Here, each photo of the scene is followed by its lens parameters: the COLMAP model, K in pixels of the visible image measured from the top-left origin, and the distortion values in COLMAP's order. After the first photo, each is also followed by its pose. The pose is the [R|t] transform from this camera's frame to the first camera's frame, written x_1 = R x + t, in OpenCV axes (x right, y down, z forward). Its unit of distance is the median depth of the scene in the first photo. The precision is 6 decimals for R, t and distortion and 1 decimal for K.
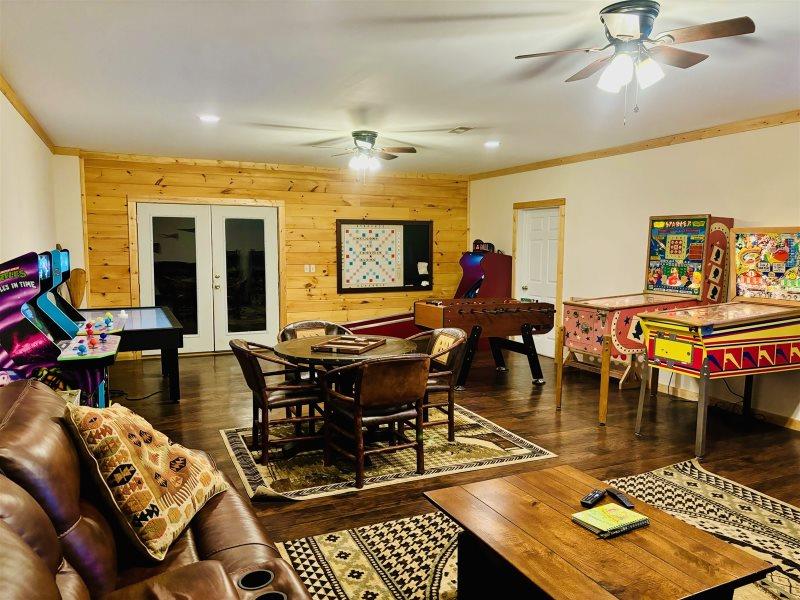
lens RADIAL K [[589.8, 0, 400.3], [0, 589.8, 300.3], [0, 0, 1]] dist [0.009219, 0.001946]
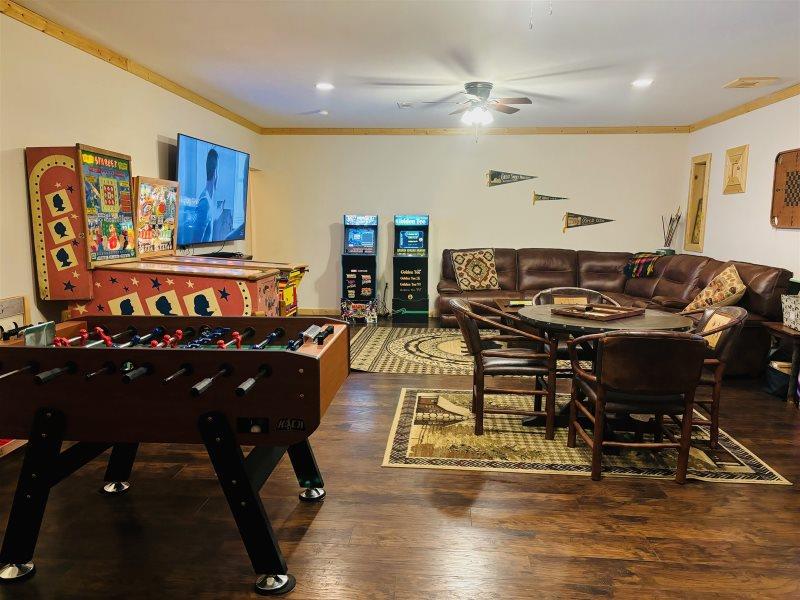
lens RADIAL K [[589.8, 0, 401.5], [0, 589.8, 303.8], [0, 0, 1]] dist [0.009219, 0.001946]
pose [[-0.876699, -0.079214, 0.474472, -0.193583], [0.032856, 0.974184, 0.223350, -0.111109], [-0.479915, 0.211400, -0.851464, 1.477030]]
